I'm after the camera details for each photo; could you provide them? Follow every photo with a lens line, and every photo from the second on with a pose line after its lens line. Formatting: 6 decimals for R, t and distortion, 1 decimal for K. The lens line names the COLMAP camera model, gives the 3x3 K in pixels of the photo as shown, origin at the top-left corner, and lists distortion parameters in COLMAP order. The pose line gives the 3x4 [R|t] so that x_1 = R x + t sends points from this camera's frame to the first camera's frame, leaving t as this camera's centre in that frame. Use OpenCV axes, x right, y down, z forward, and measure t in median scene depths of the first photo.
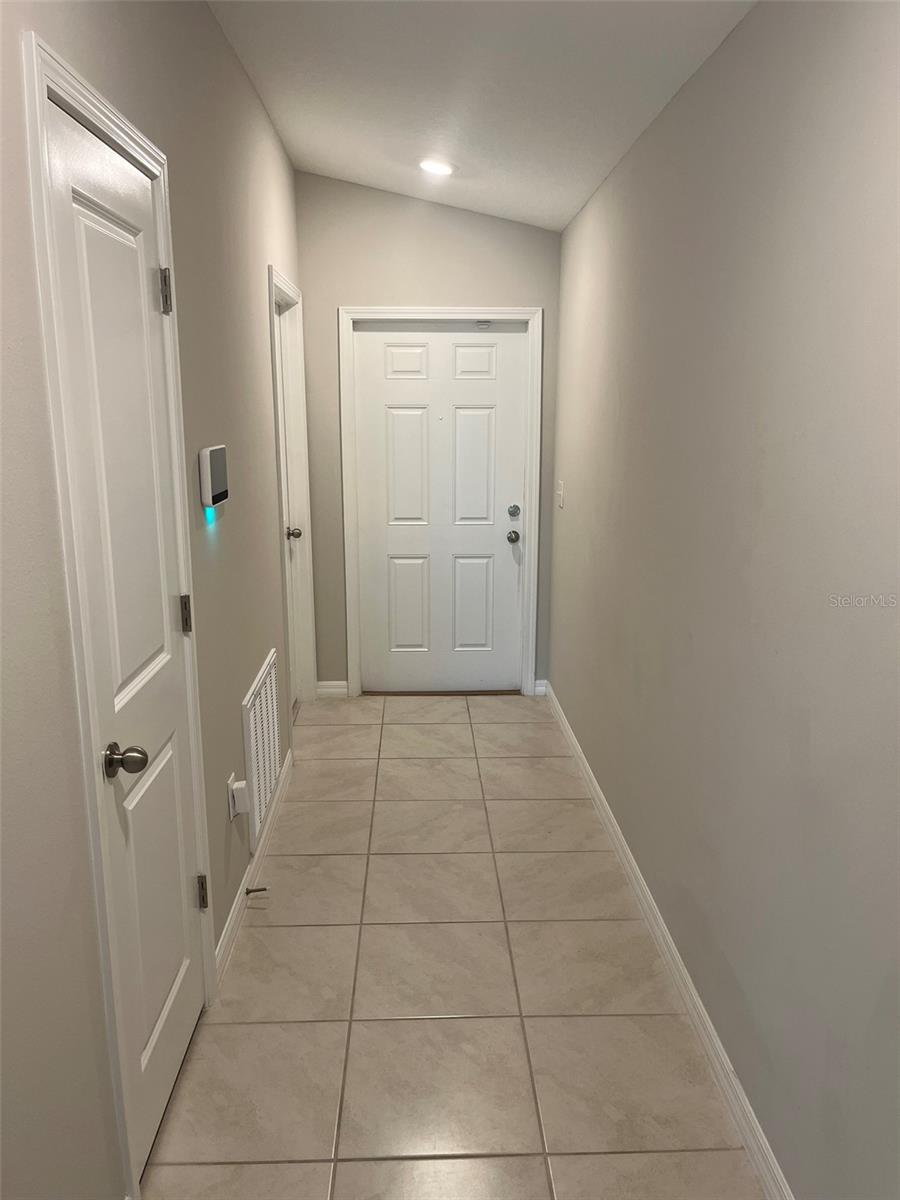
lens RADIAL K [[932.4, 0, 454.1], [0, 932.4, 604.0], [0, 0, 1]] dist [0.062259, -0.101671]
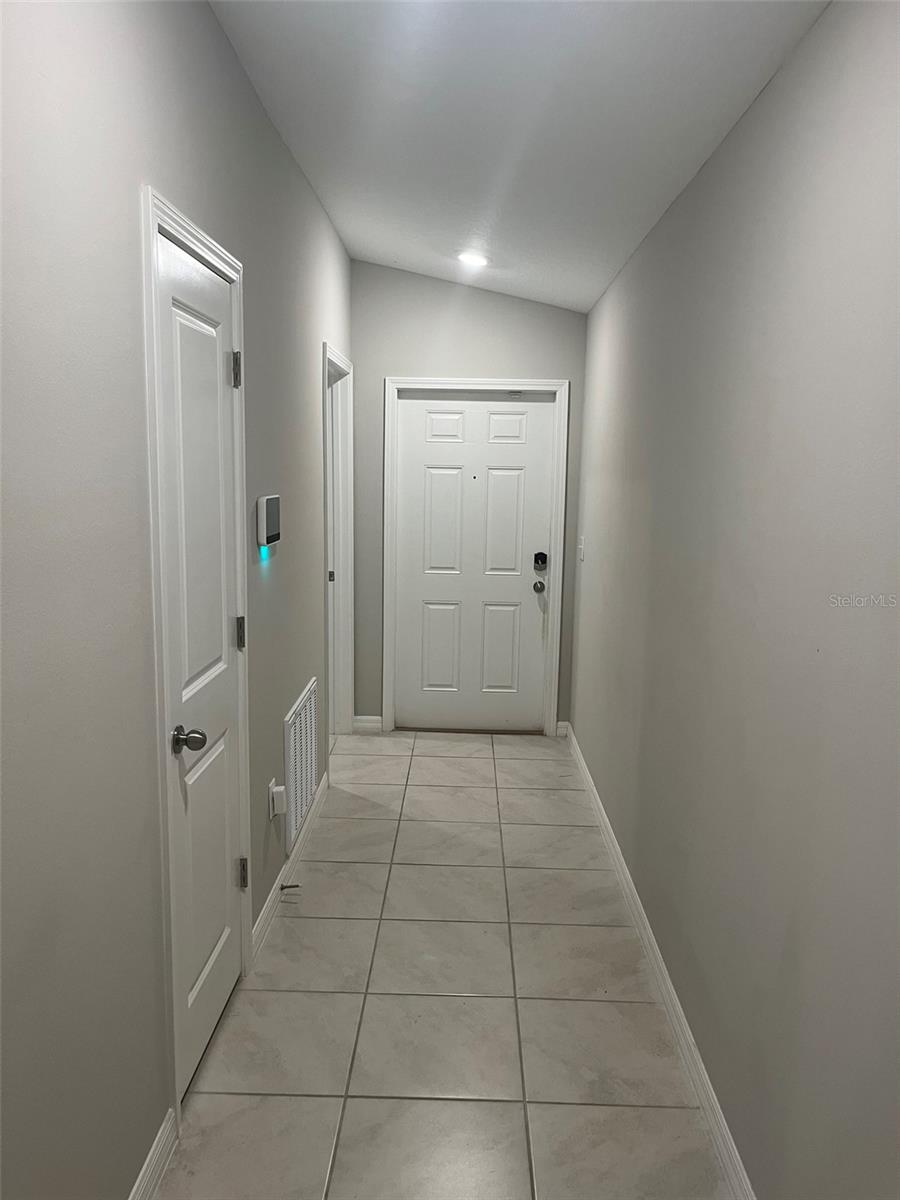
lens RADIAL K [[913.6, 0, 449.3], [0, 913.6, 598.7], [0, 0, 1]] dist [0.060708, -0.082371]
pose [[0.998277, 0.025967, -0.052628, 0.030417], [-0.029404, 0.997411, -0.065633, 0.027180], [0.050787, 0.067067, 0.996455, -0.117424]]
